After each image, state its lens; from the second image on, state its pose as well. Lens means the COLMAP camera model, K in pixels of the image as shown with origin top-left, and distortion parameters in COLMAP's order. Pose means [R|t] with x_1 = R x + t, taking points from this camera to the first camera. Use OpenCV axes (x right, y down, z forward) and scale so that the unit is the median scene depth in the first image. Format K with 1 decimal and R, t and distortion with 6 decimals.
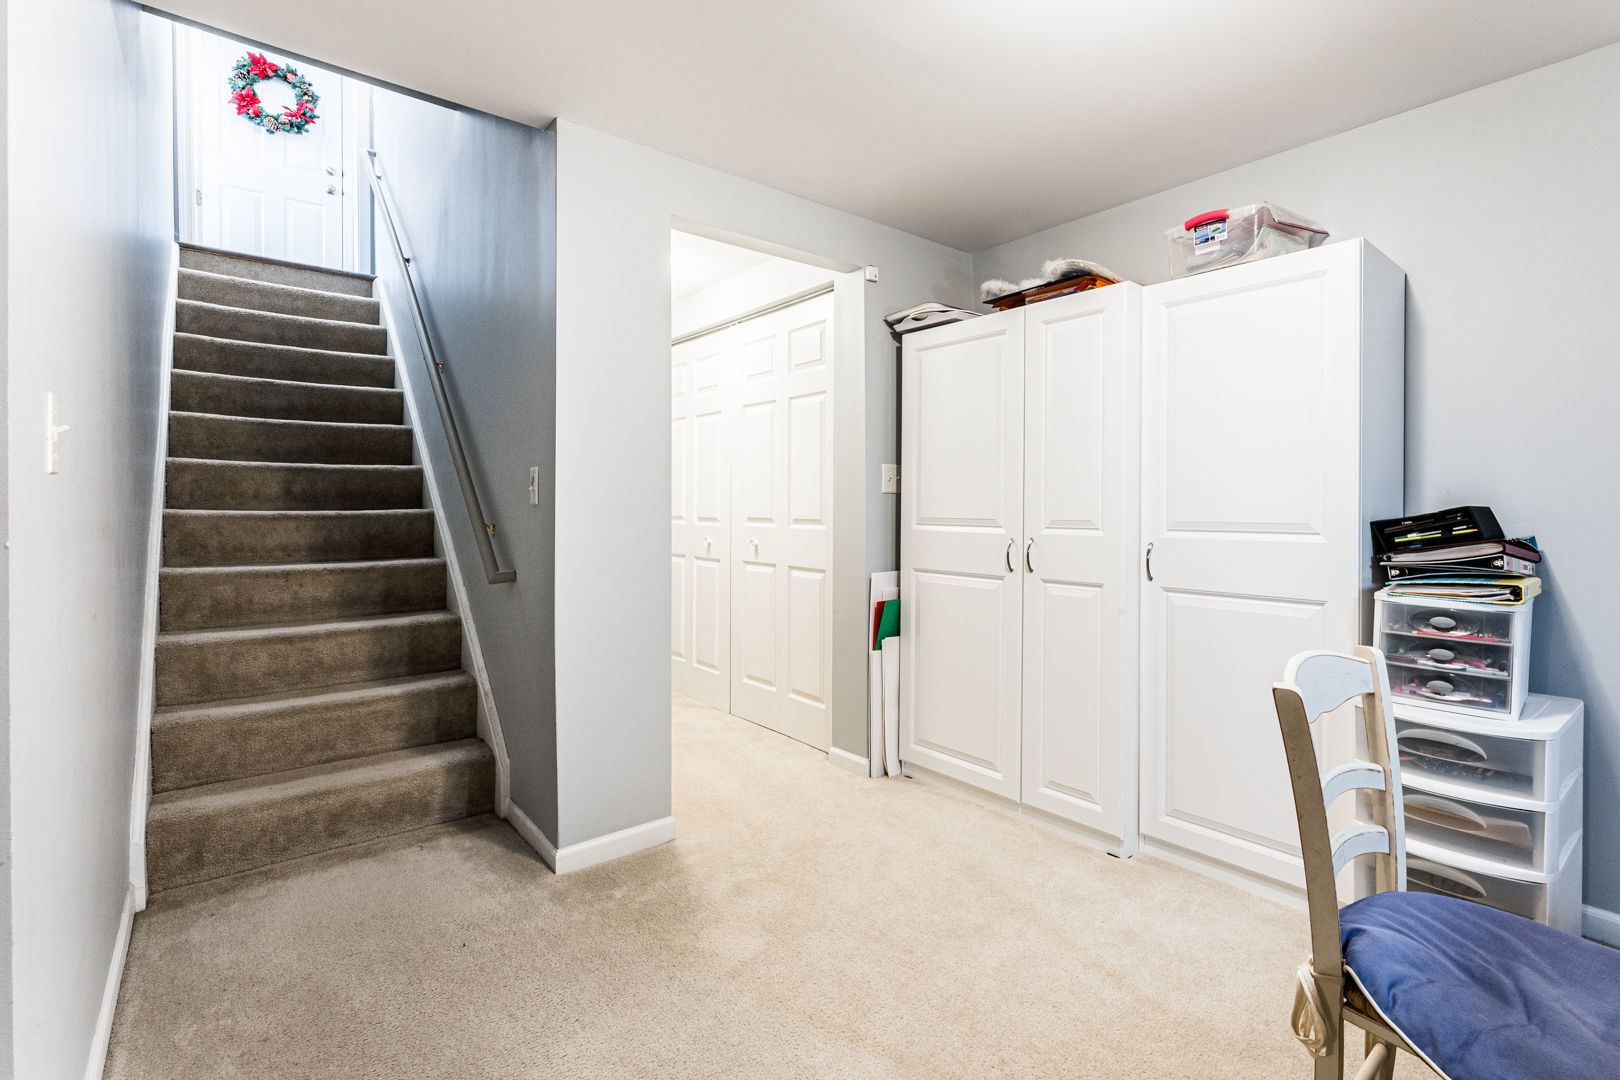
lens RADIAL K [[697.9, 0, 804.7], [0, 697.9, 510.7], [0, 0, 1]] dist [0.000224, 0.000031]
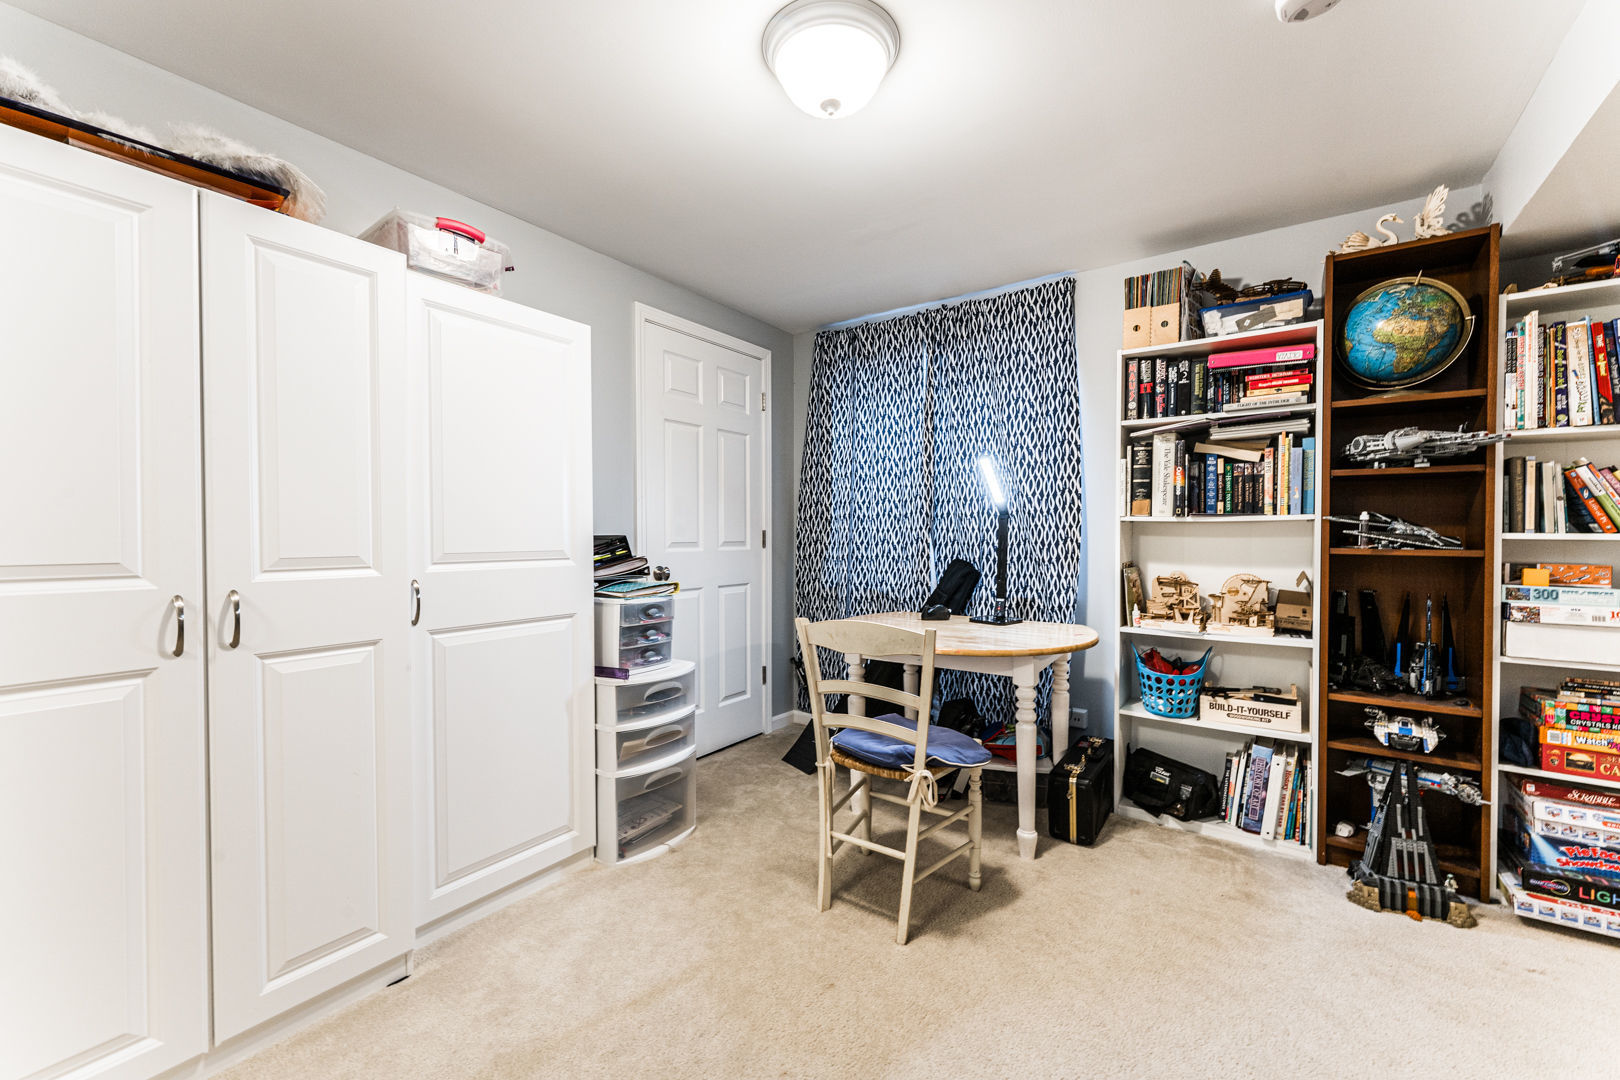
lens RADIAL K [[662.1, 0, 811.5], [0, 662.1, 544.7], [0, 0, 1]] dist [-0.000631, -0.000282]
pose [[-0.292102, -0.017678, 0.956224, -0.392303], [0.002142, 0.999815, 0.019138, -0.010541], [-0.956385, 0.007638, -0.292010, 0.755221]]
